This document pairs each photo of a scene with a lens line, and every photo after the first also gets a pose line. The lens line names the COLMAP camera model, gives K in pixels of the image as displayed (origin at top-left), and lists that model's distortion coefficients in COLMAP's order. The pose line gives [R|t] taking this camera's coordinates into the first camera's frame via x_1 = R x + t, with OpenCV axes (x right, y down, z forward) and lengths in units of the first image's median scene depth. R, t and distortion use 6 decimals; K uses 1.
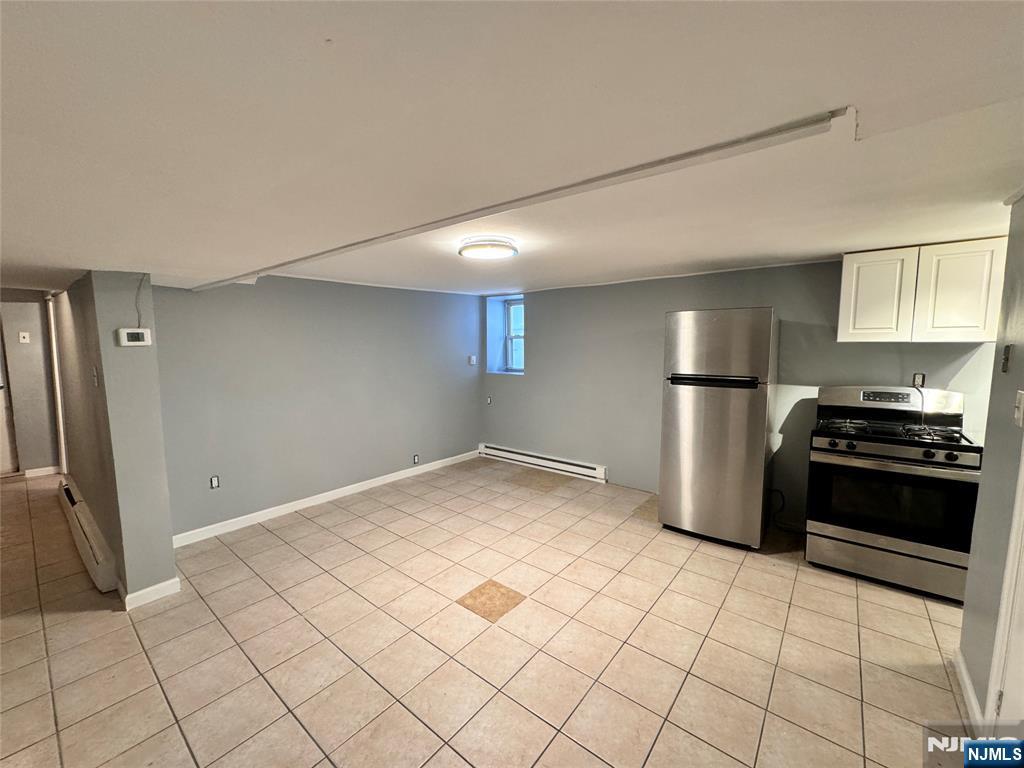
lens RADIAL K [[409.0, 0, 511.9], [0, 409.0, 384.1], [0, 0, 1]] dist [-0.002029, 0.000868]
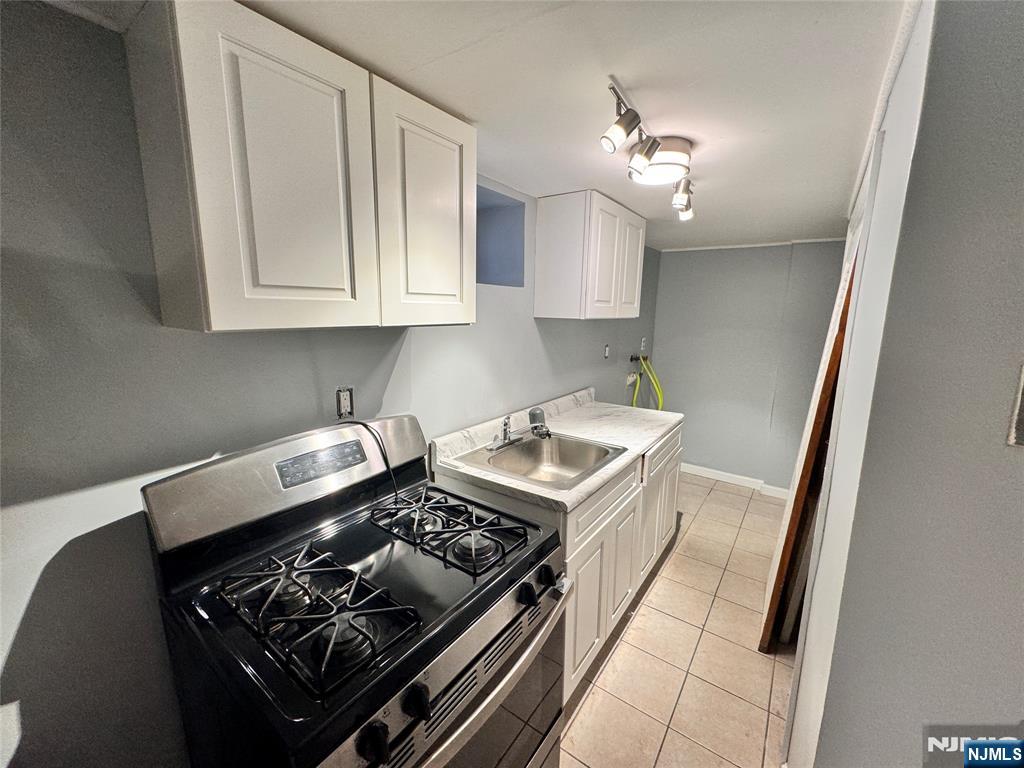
lens RADIAL K [[409.0, 0, 512.2], [0, 409.0, 381.4], [0, 0, 1]] dist [-0.002029, 0.000868]
pose [[-0.054869, -0.169670, 0.983972, 0.500804], [0.089331, 0.980671, 0.174082, -0.097537], [-0.994489, 0.097451, -0.038652, 0.795552]]
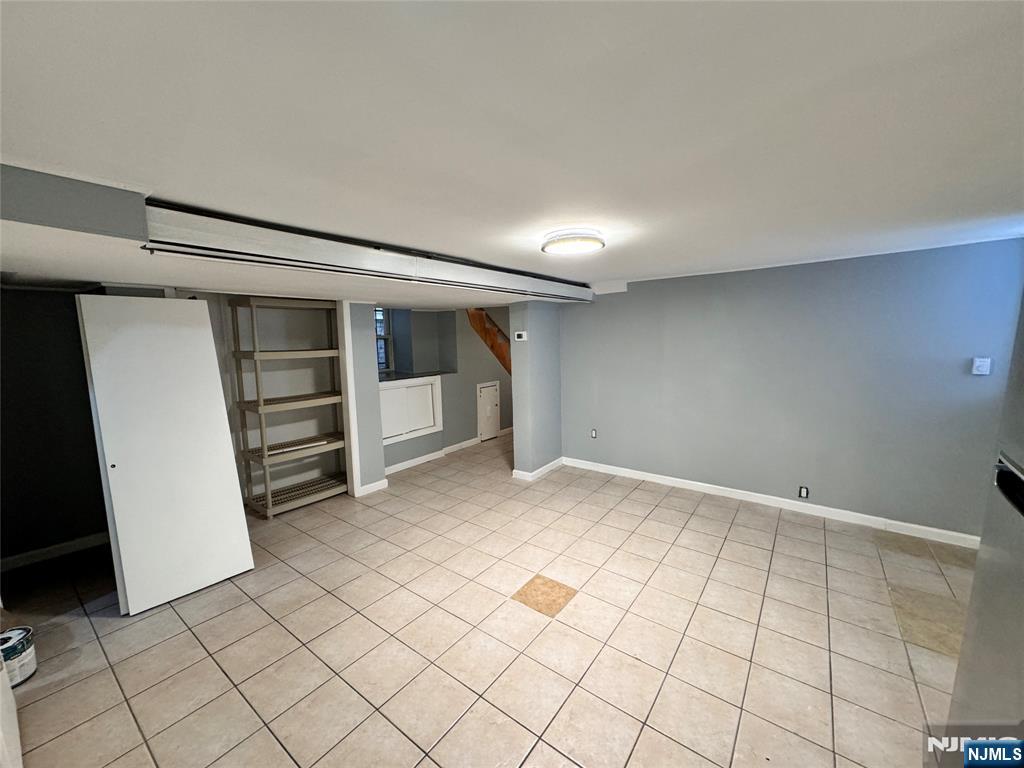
lens RADIAL K [[409.0, 0, 513.2], [0, 409.0, 382.6], [0, 0, 1]] dist [-0.002029, 0.000868]
pose [[0.043207, 0.117018, -0.992189, 0.724470], [-0.083189, 0.990090, 0.113148, -0.085482], [0.995597, 0.077650, 0.052513, 0.667199]]
